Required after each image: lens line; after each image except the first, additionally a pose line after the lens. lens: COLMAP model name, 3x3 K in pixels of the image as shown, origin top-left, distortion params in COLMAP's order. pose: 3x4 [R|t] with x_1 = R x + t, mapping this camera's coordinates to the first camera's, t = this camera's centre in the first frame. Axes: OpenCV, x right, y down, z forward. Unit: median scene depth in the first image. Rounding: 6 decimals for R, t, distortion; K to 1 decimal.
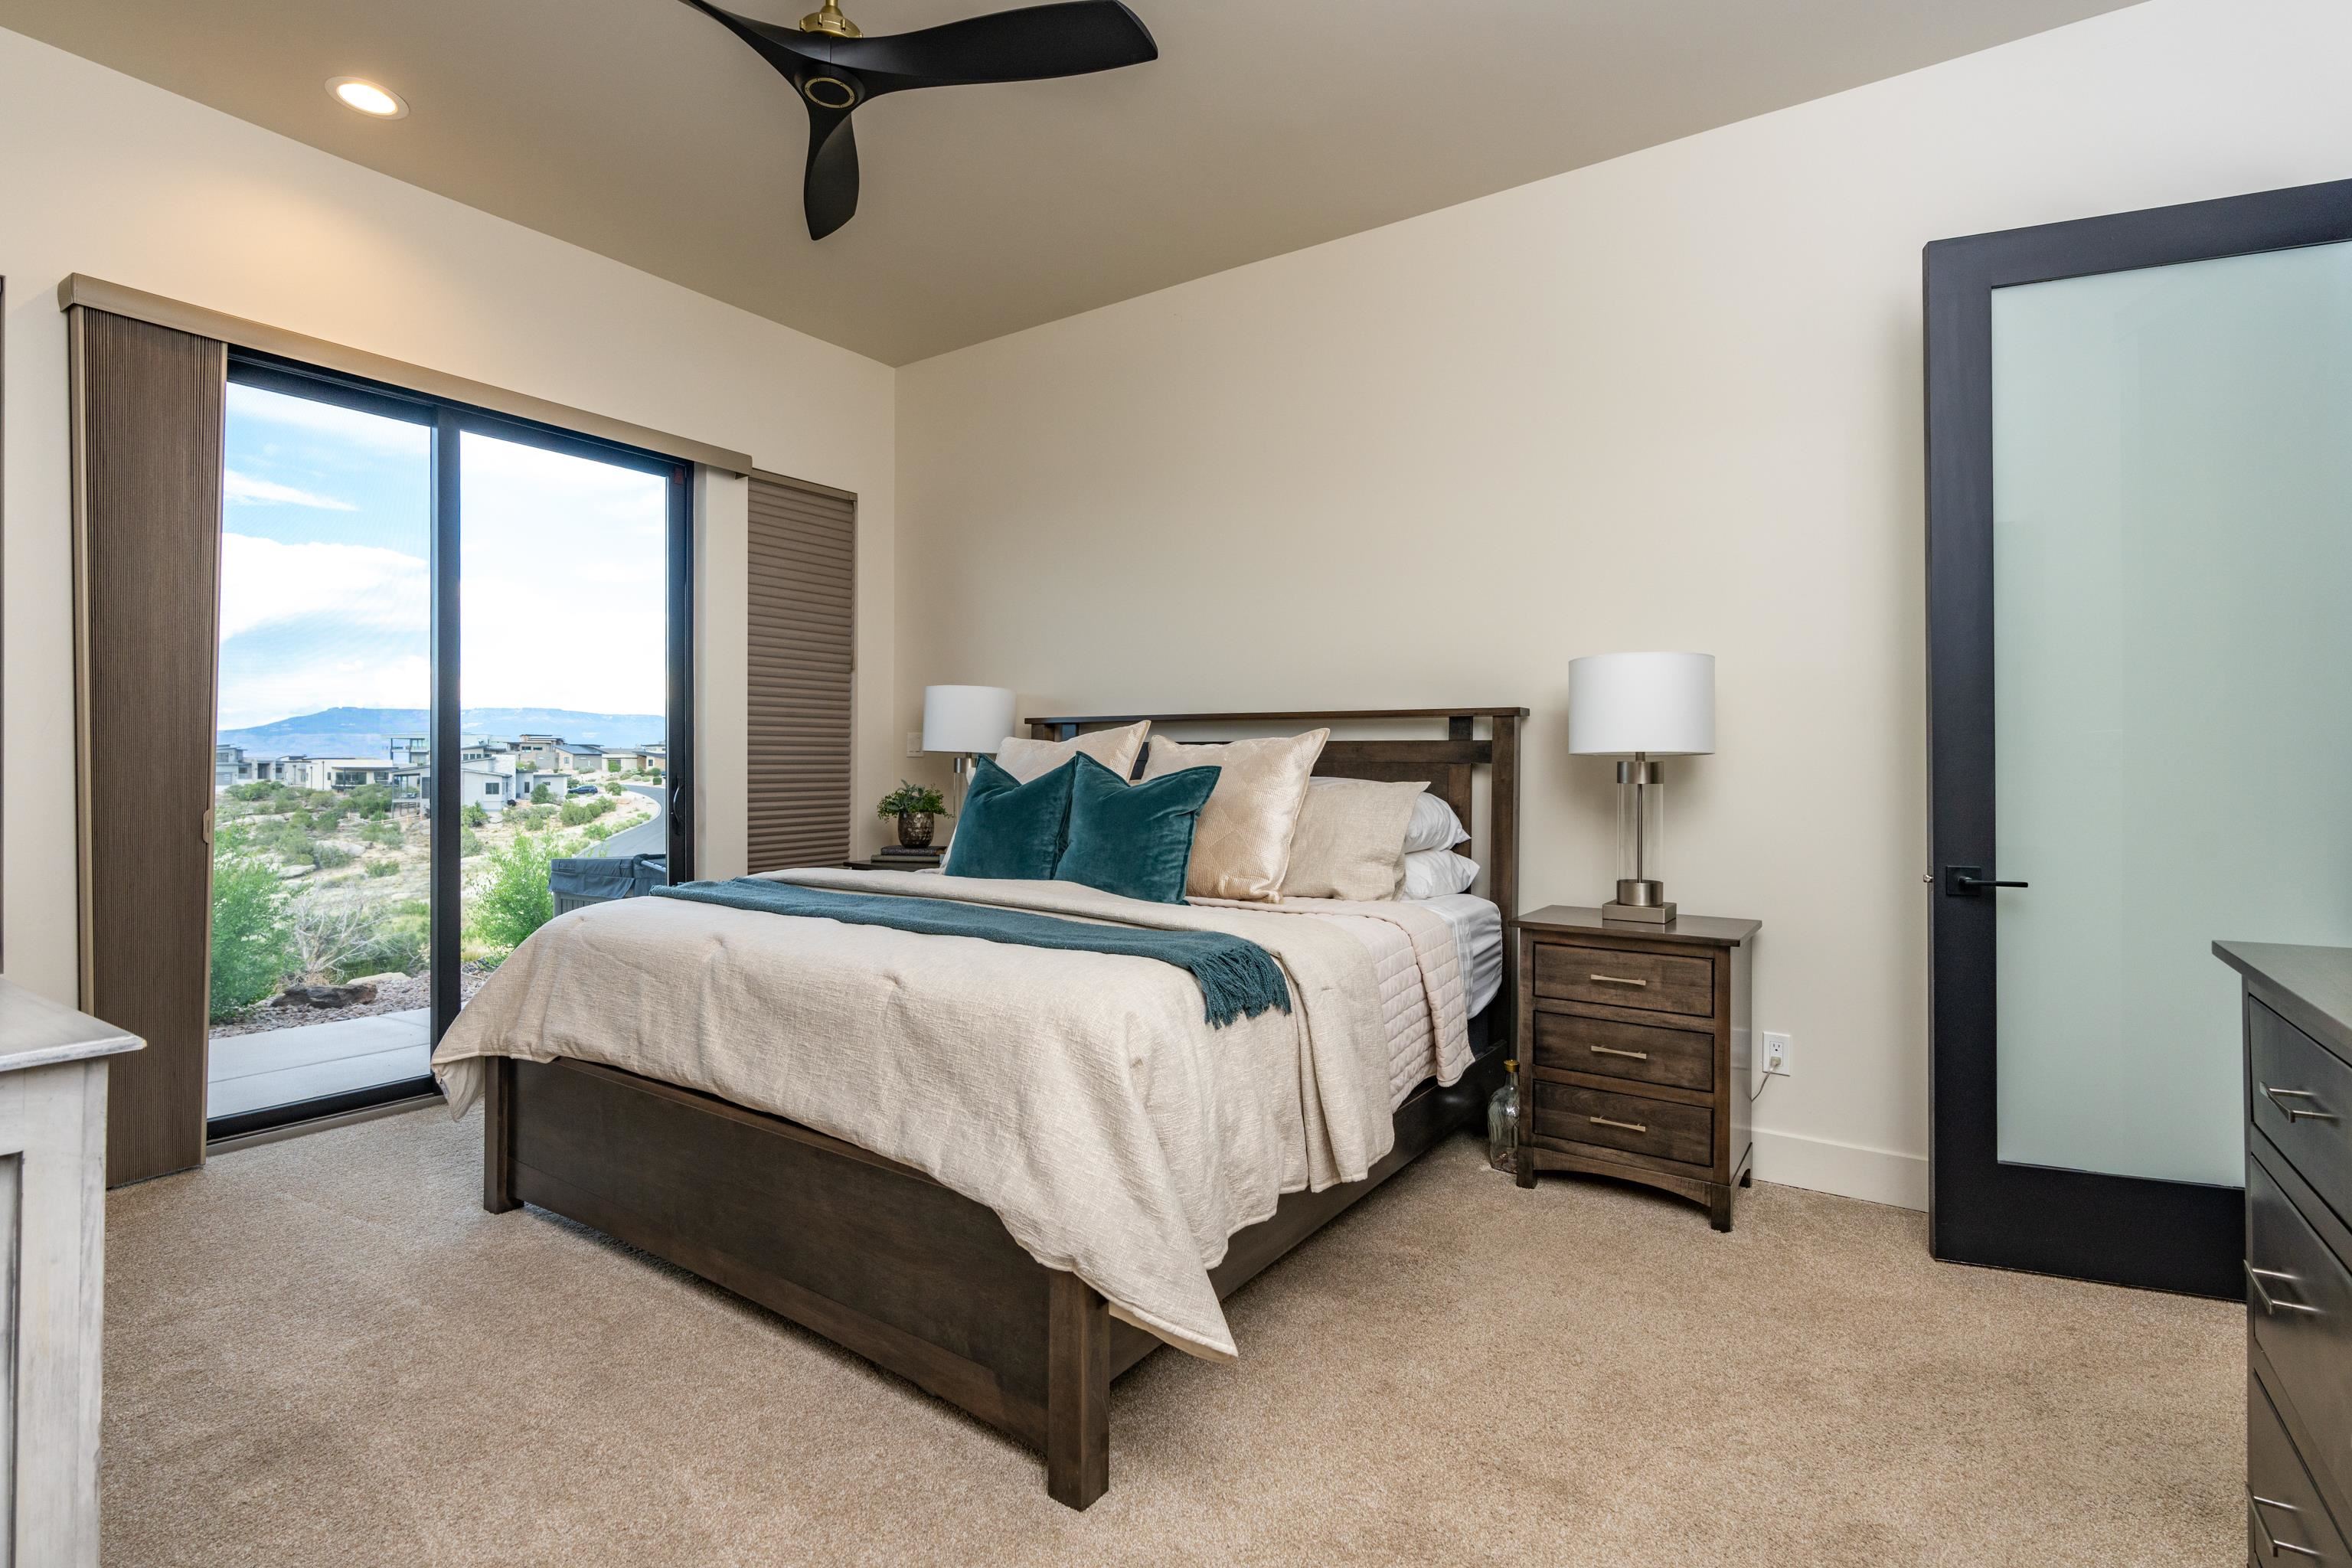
lens RADIAL K [[1090.9, 0, 1174.9], [0, 1090.9, 745.0], [0, 0, 1]] dist [-0.000219, 0.000017]
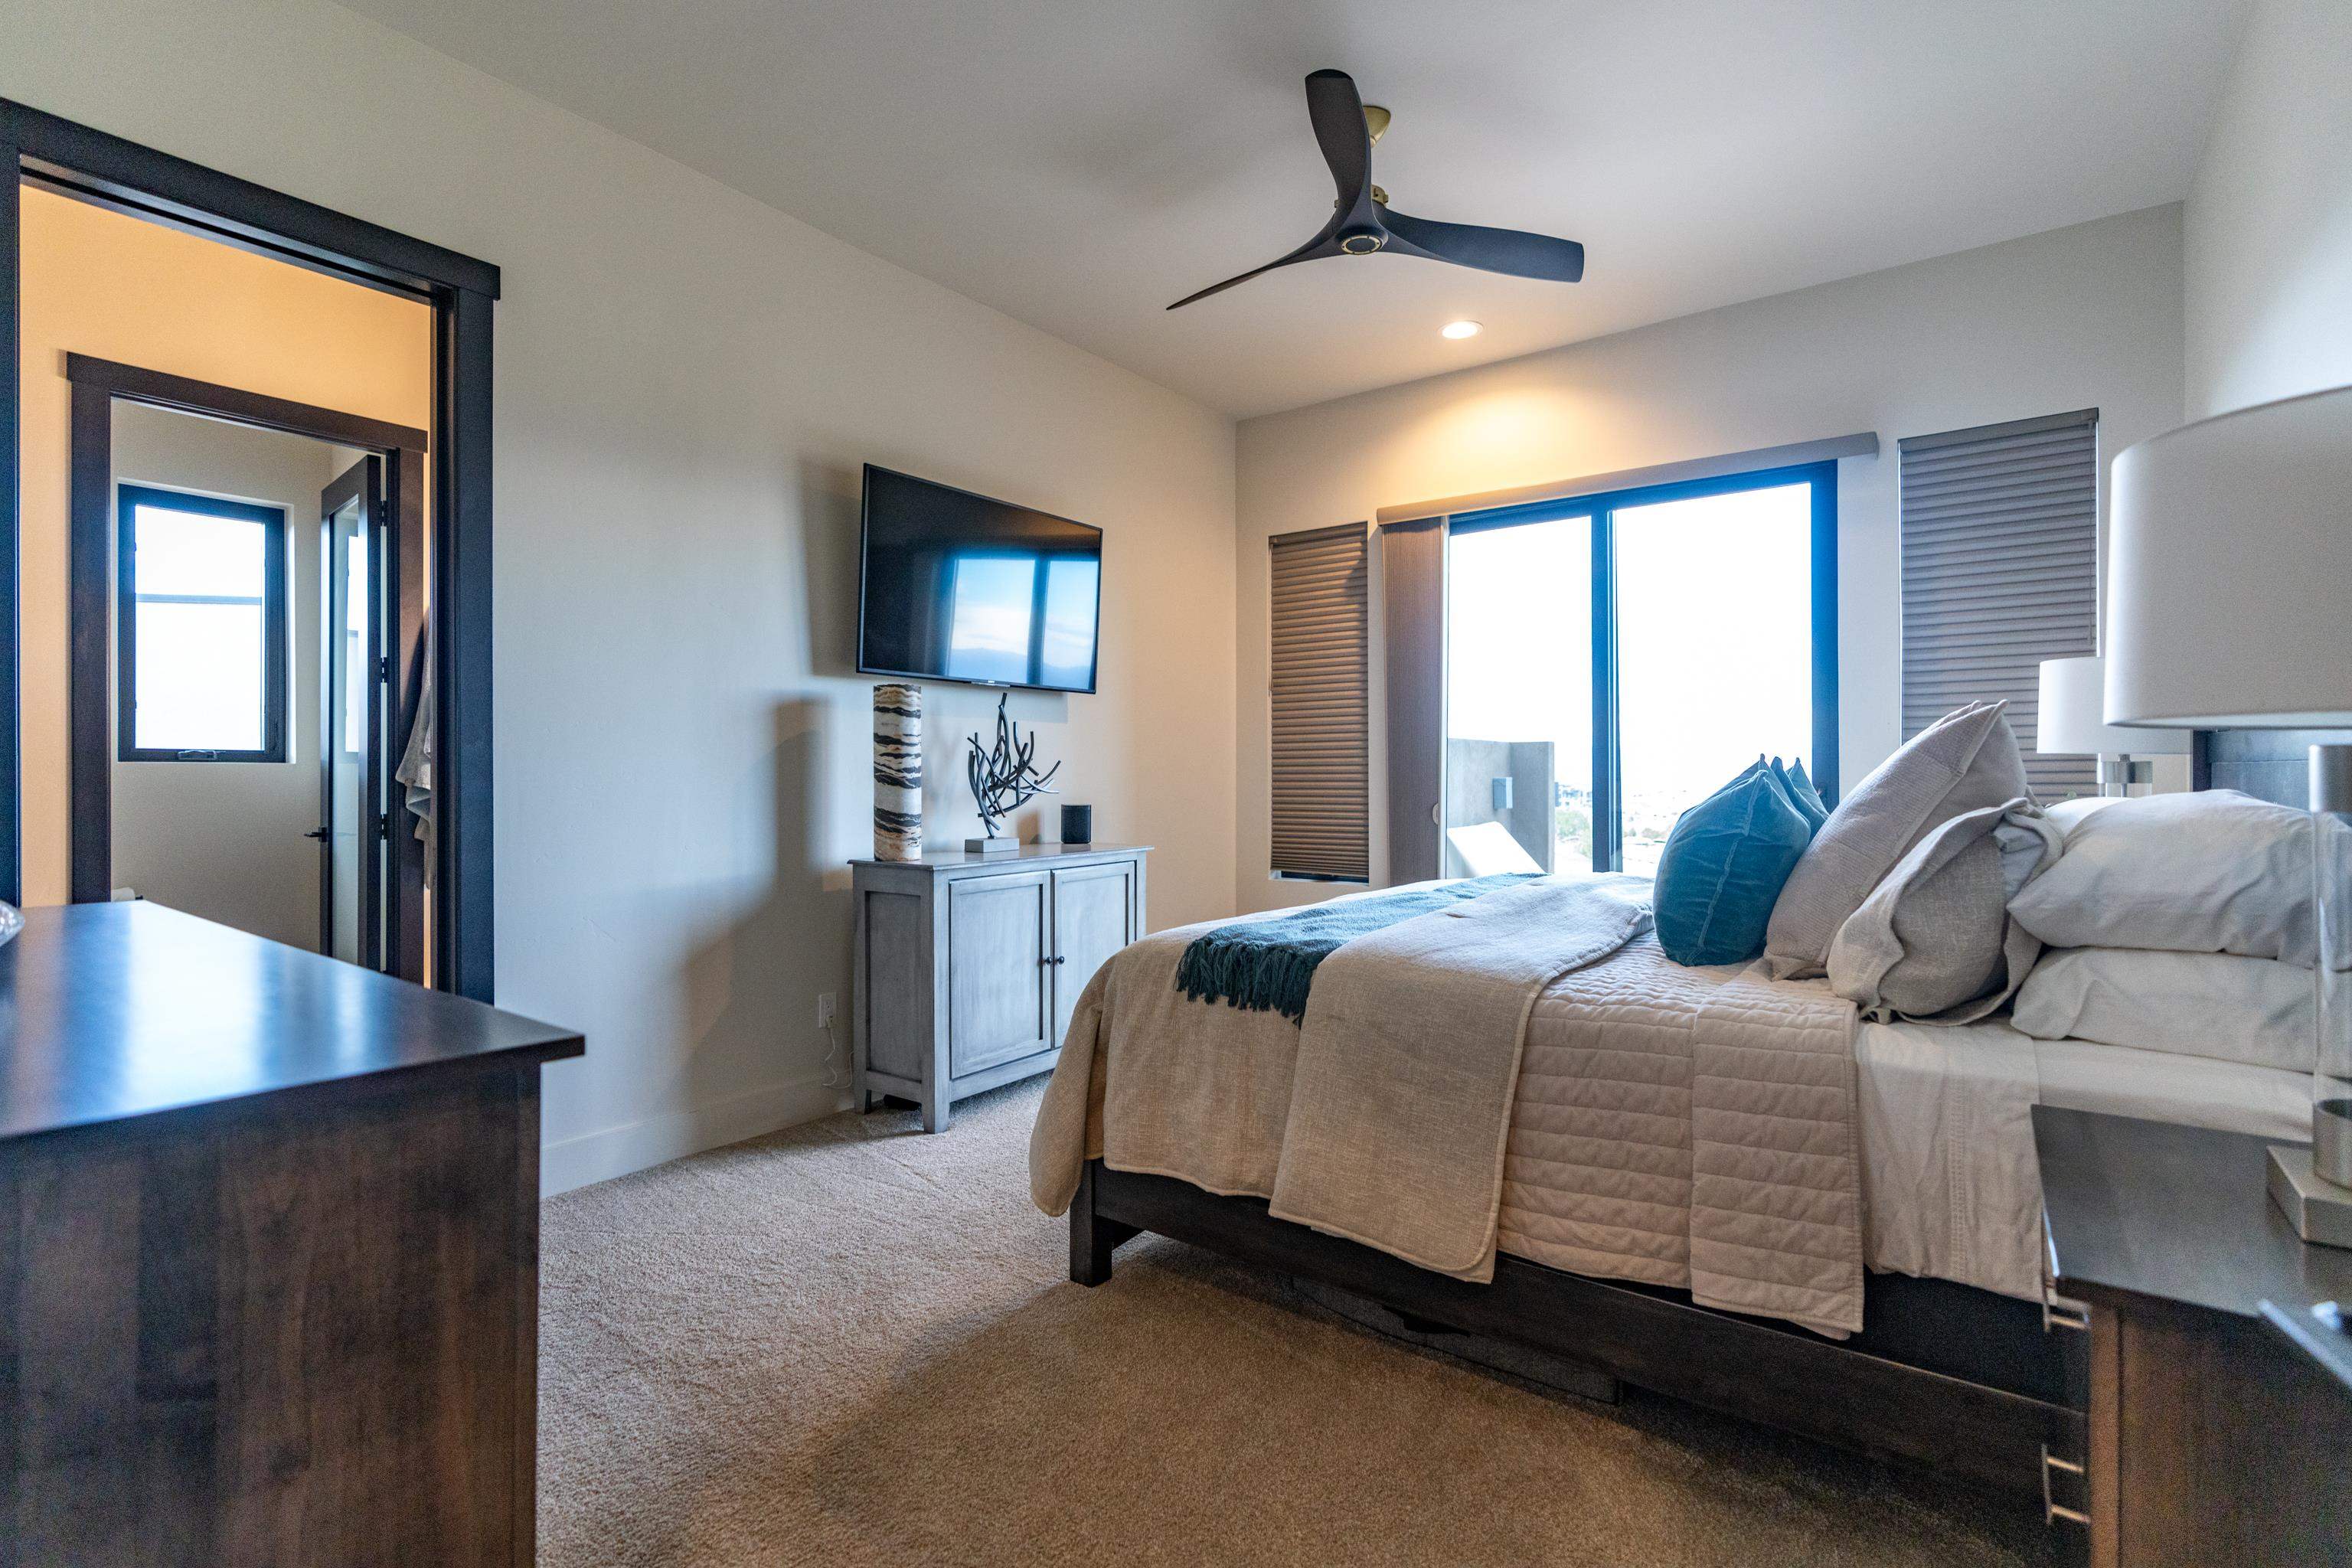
lens RADIAL K [[1061.1, 0, 1174.6], [0, 1061.1, 775.8], [0, 0, 1]] dist [-0.000767, -0.000004]
pose [[-0.035358, 0.000135, -0.999375, 0.701845], [0.010237, 0.999948, -0.000228, 0.017882], [0.999322, -0.010239, -0.035358, 0.631162]]
